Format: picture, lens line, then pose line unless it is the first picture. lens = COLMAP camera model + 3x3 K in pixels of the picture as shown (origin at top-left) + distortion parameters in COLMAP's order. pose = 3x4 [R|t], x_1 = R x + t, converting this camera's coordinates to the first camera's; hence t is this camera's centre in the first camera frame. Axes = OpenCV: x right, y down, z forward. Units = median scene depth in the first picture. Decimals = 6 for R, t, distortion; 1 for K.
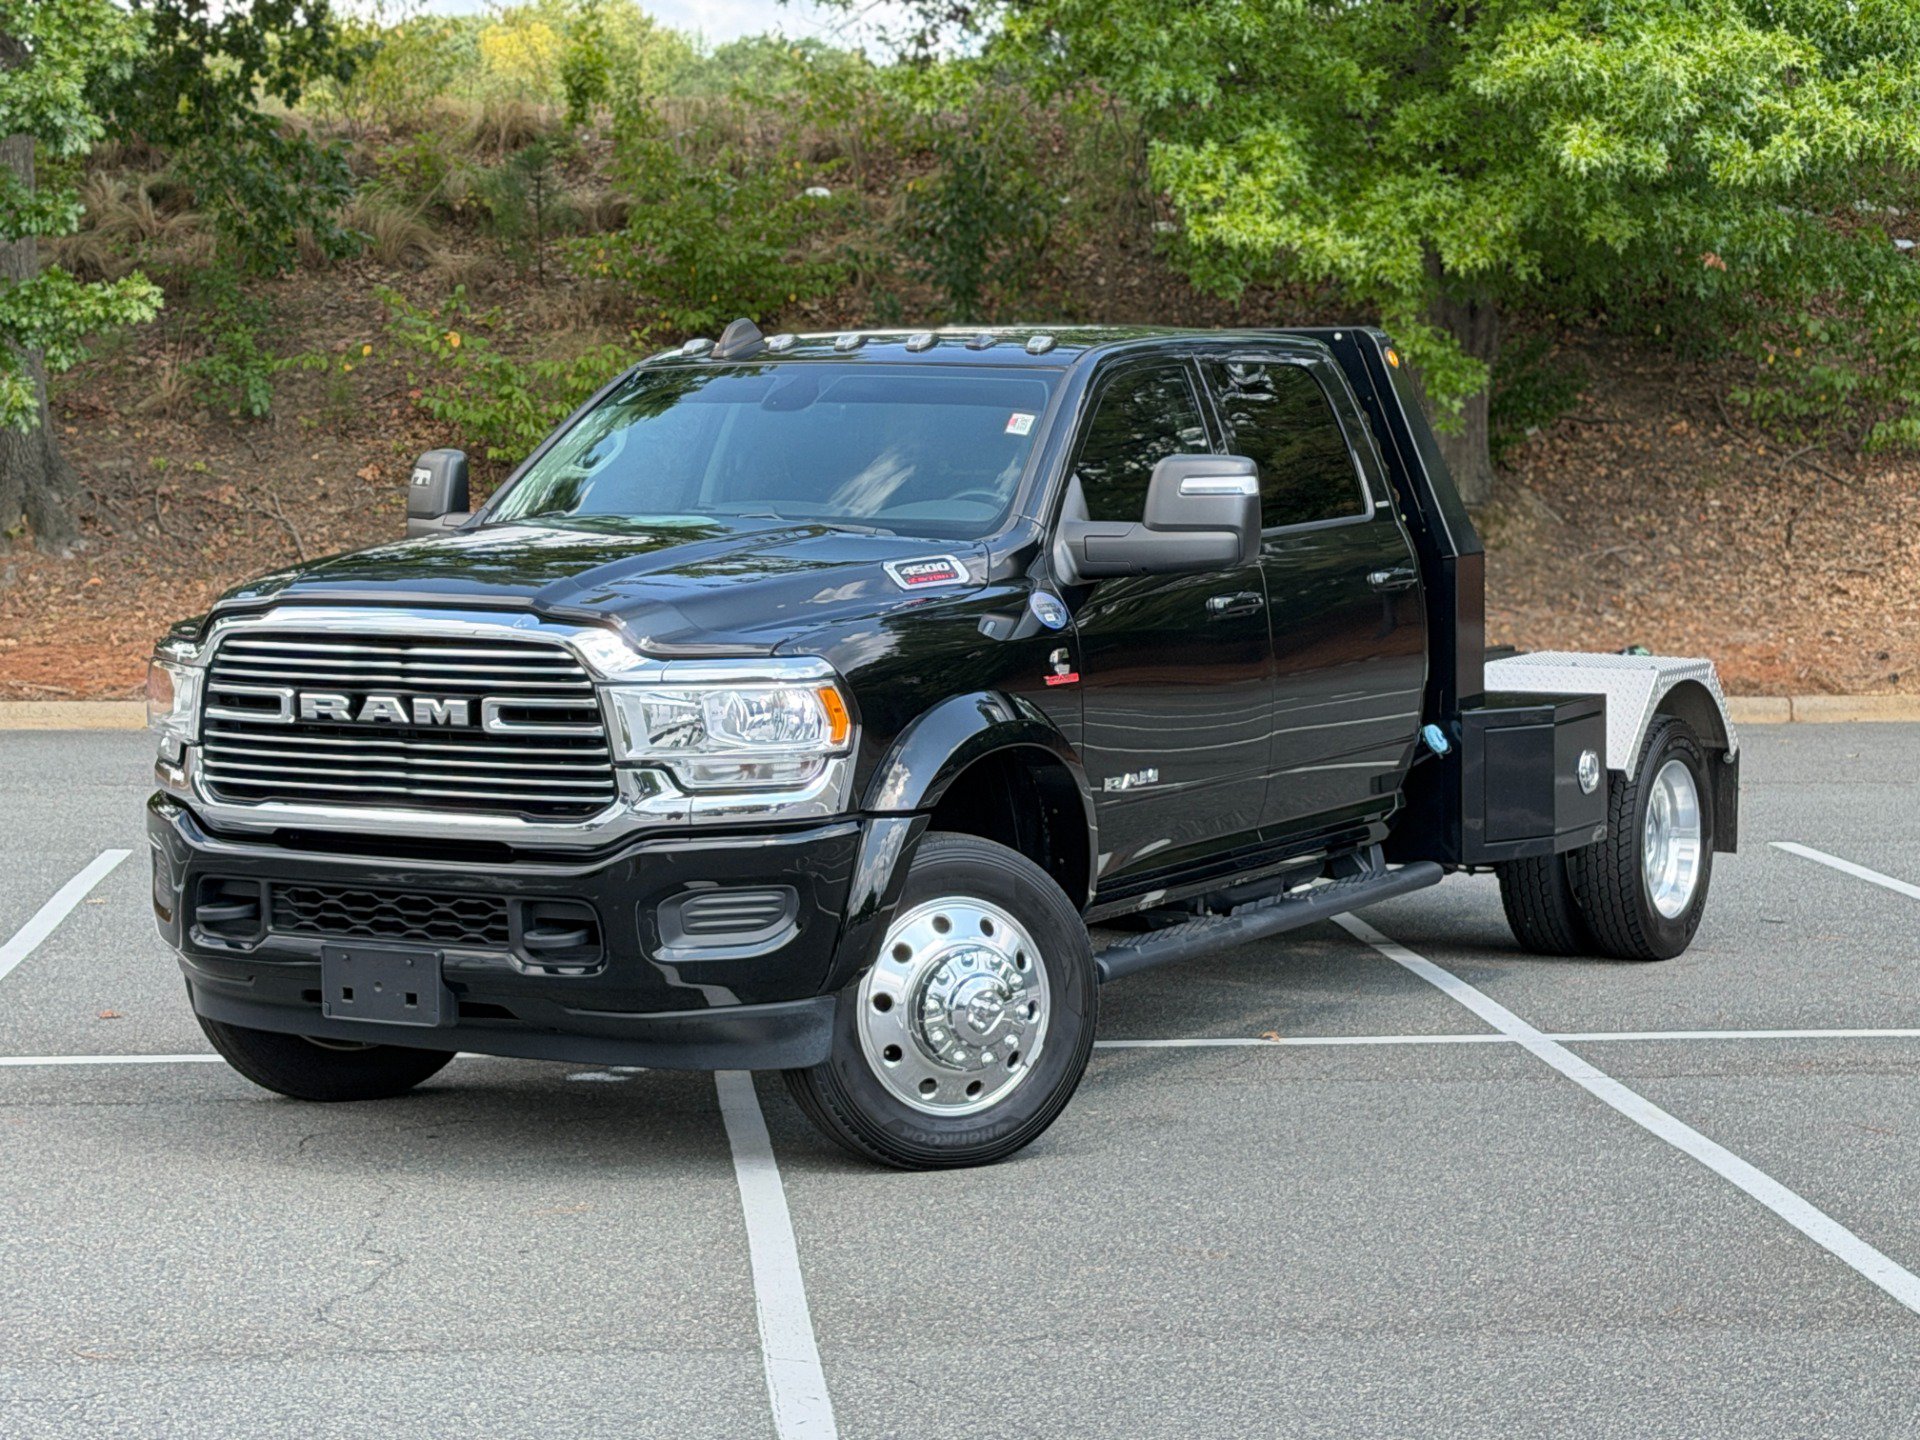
lens RADIAL K [[4252.7, 0, 925.6], [0, 4252.7, 747.2], [0, 0, 1]] dist [0.126943, 0.000000]
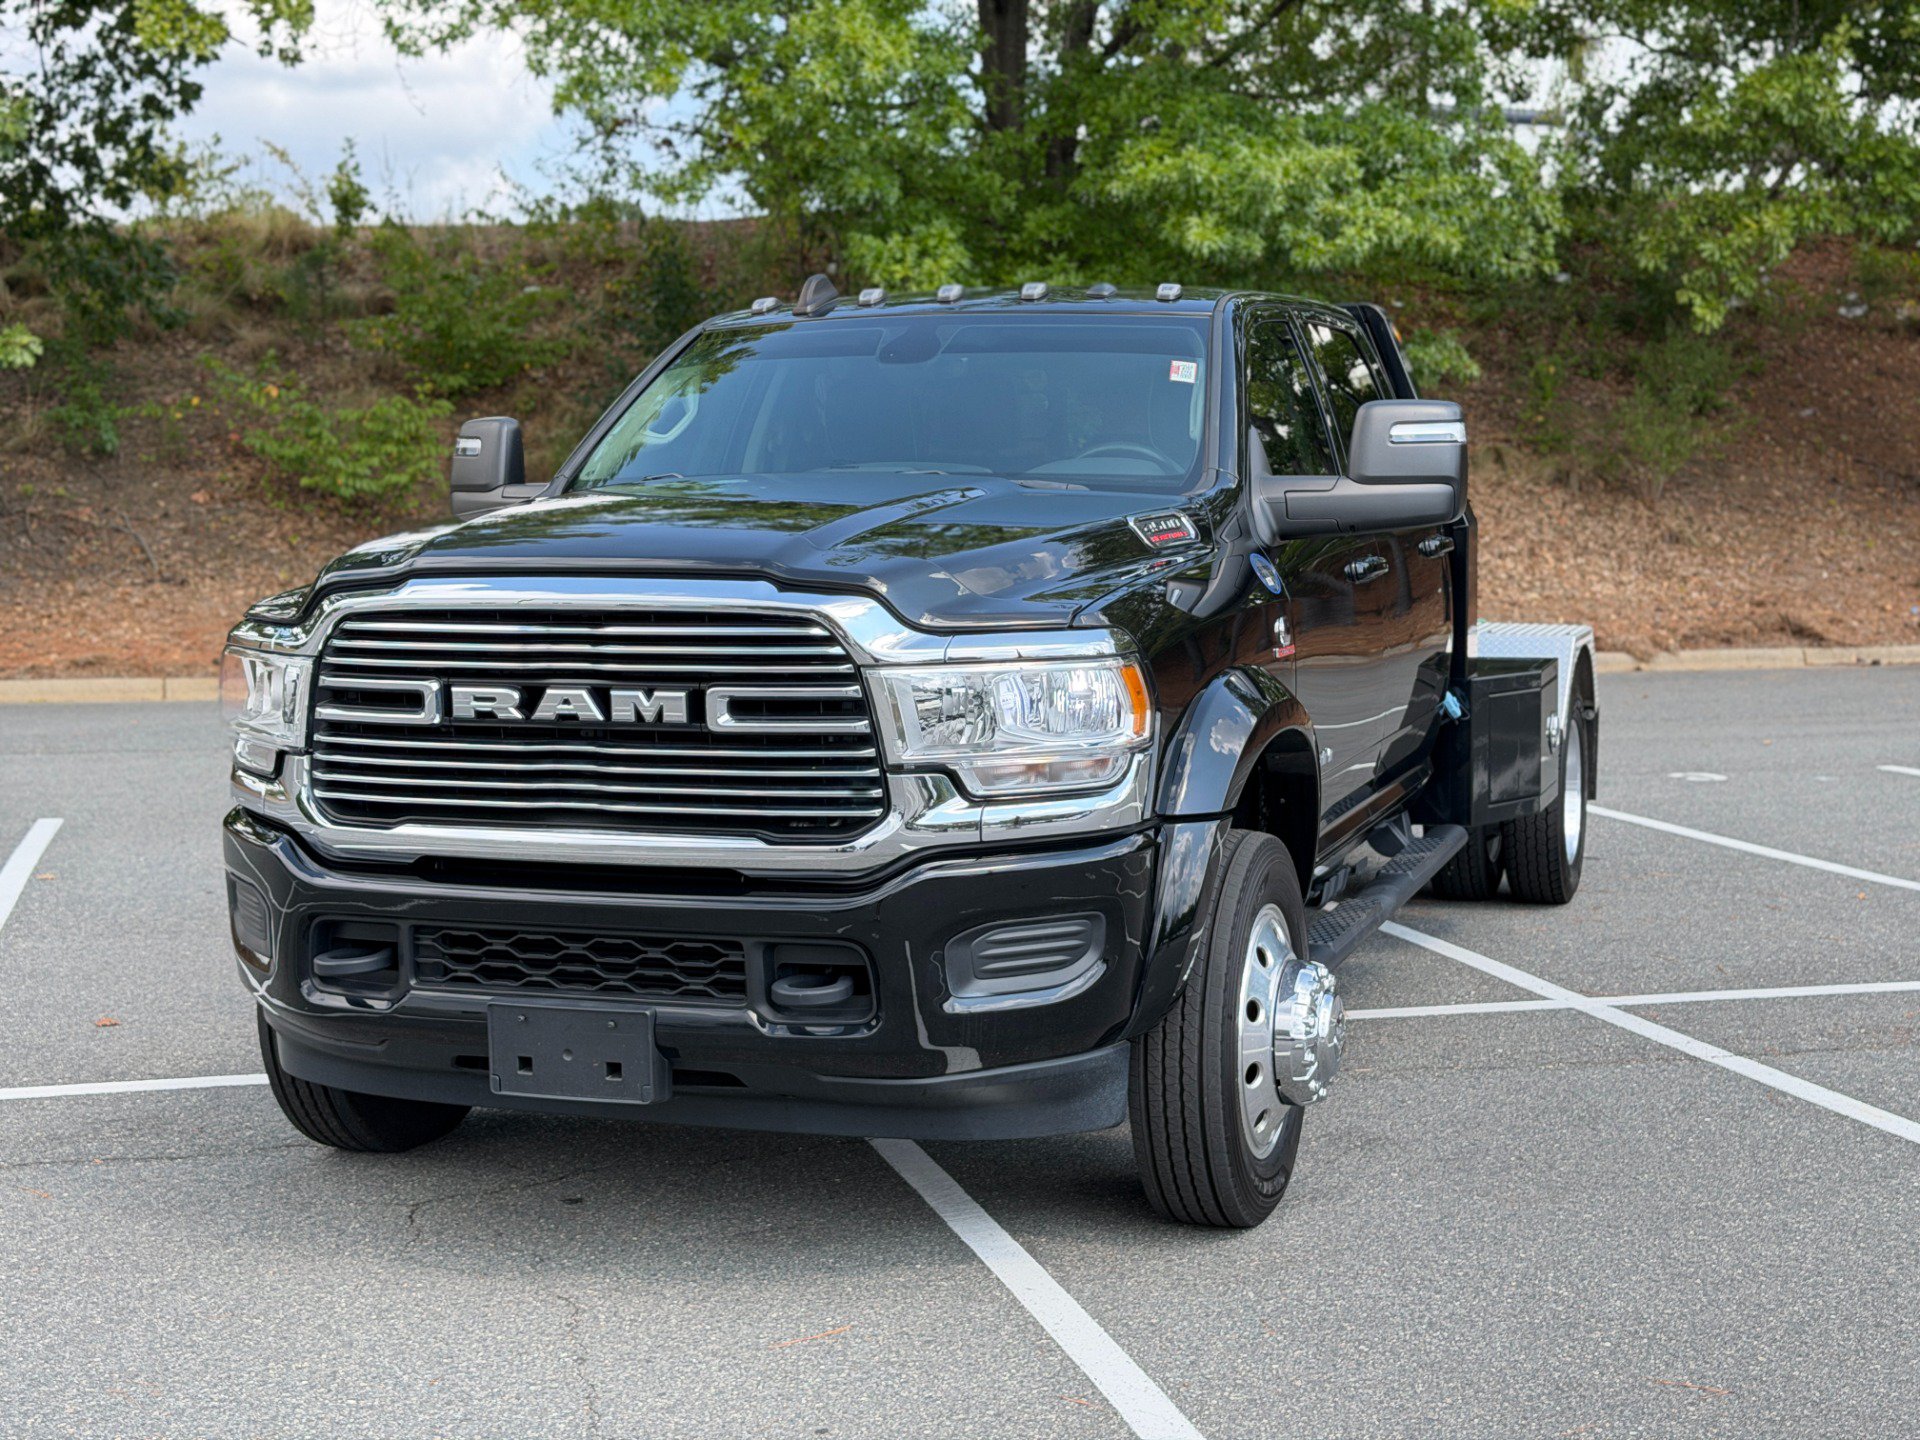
lens RADIAL K [[2668.7, 0, 960.4], [0, 2668.7, 690.4], [0, 0, 1]] dist [0.127784, 0.000000]
pose [[0.984689, -0.017467, 0.173441, -0.128468], [0.017554, 0.999845, 0.001034, -0.009655], [-0.173432, 0.002026, 0.984844, 0.450953]]
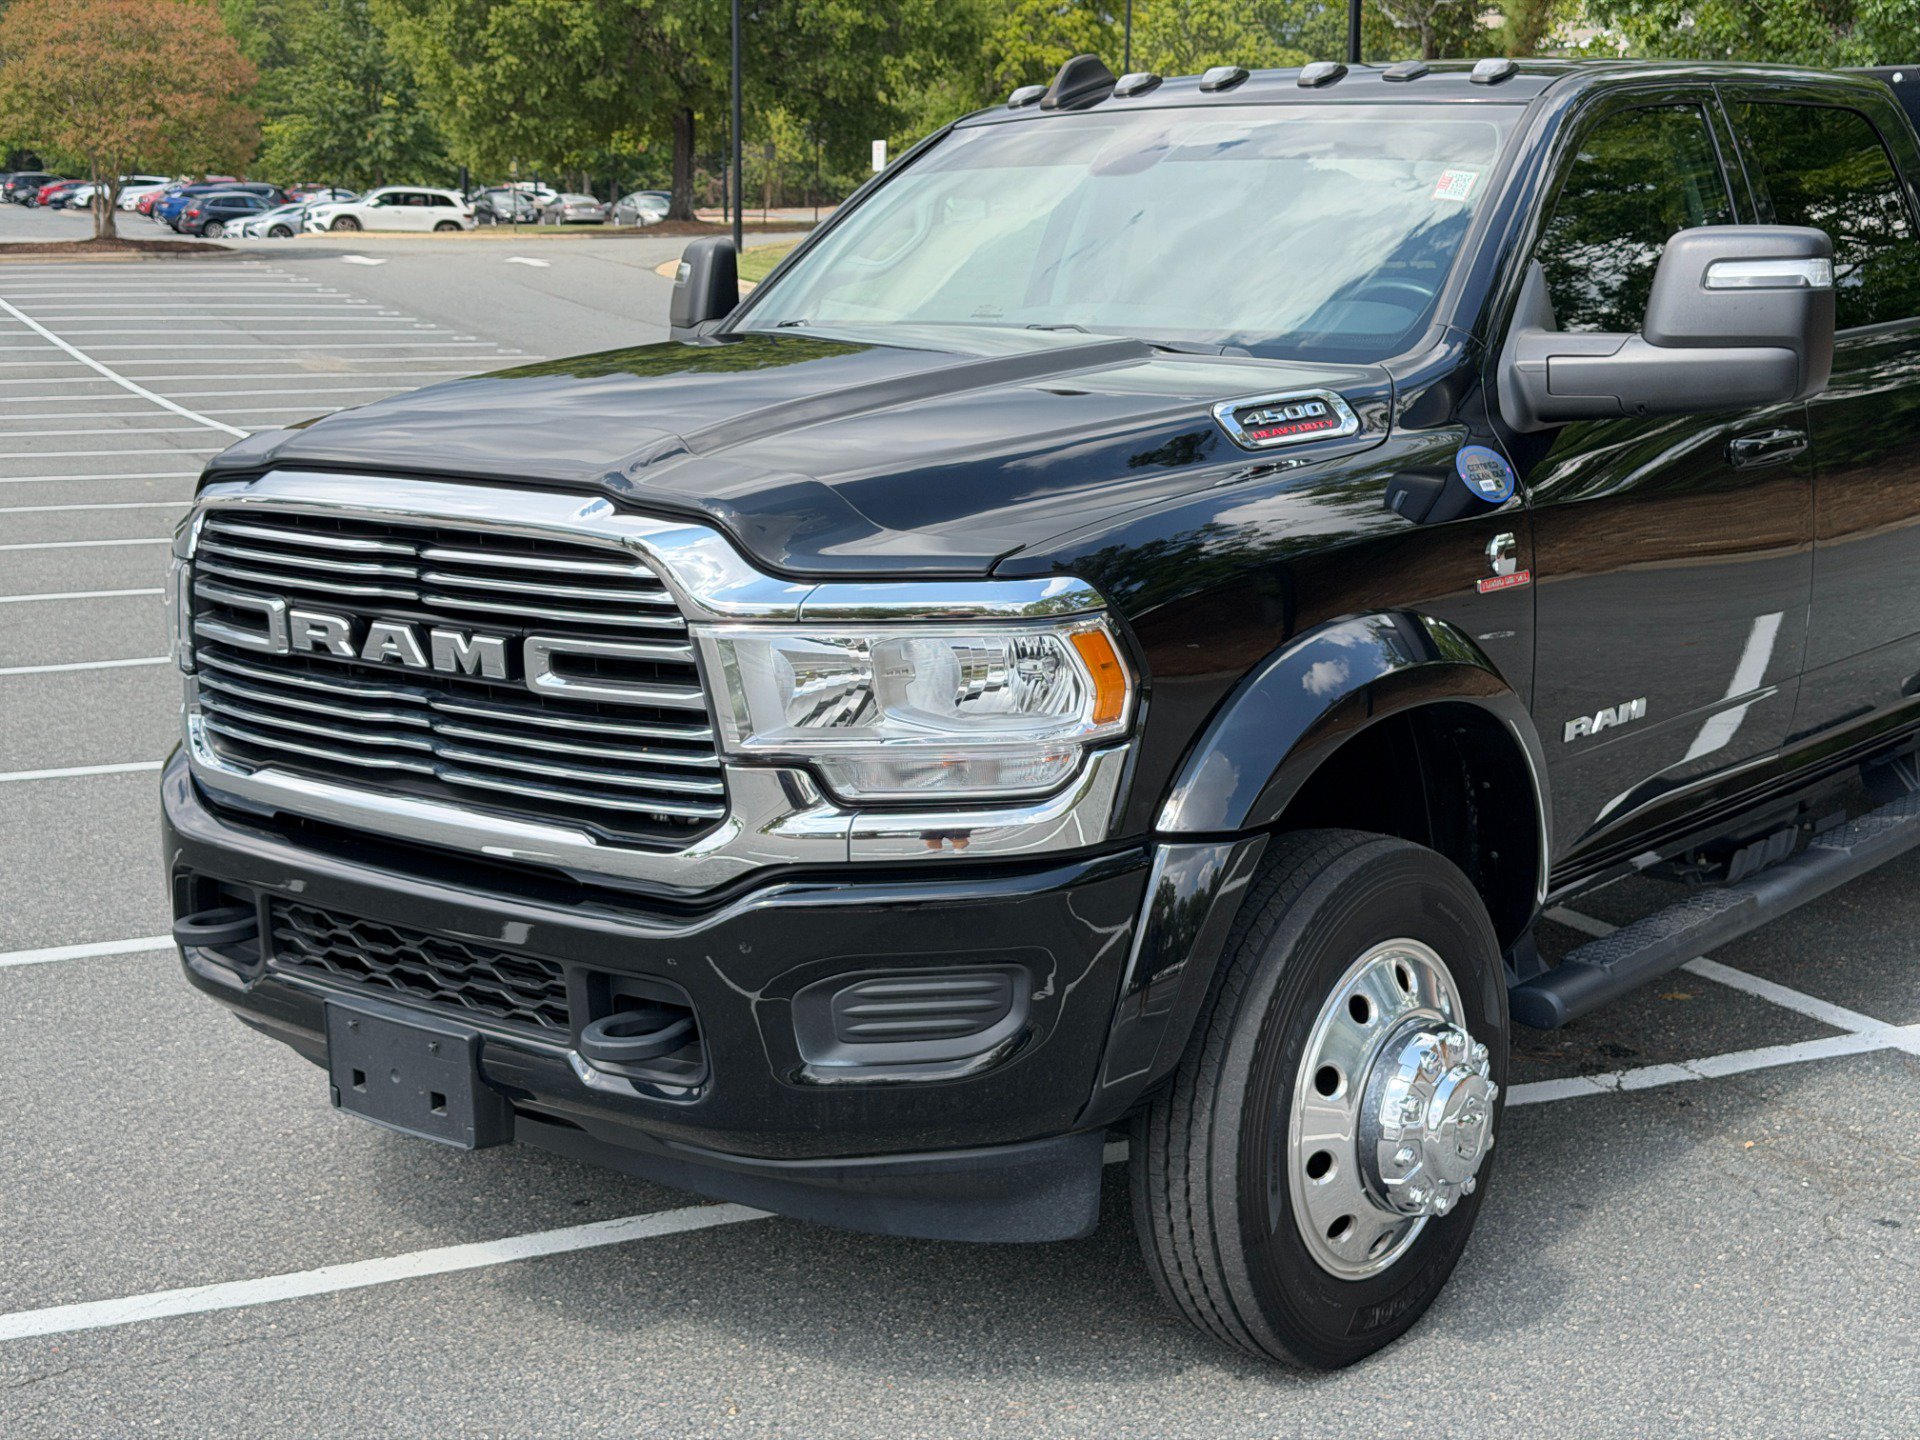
lens RADIAL K [[2668.7, 0, 944.4], [0, 2668.7, 720.8], [0, 0, 1]] dist [0.127784, 0.000000]
pose [[0.984209, 0.027974, -0.174786, 0.019782], [-0.010200, 0.994755, 0.101772, -0.034892], [0.176716, -0.098382, 0.979333, 0.568208]]
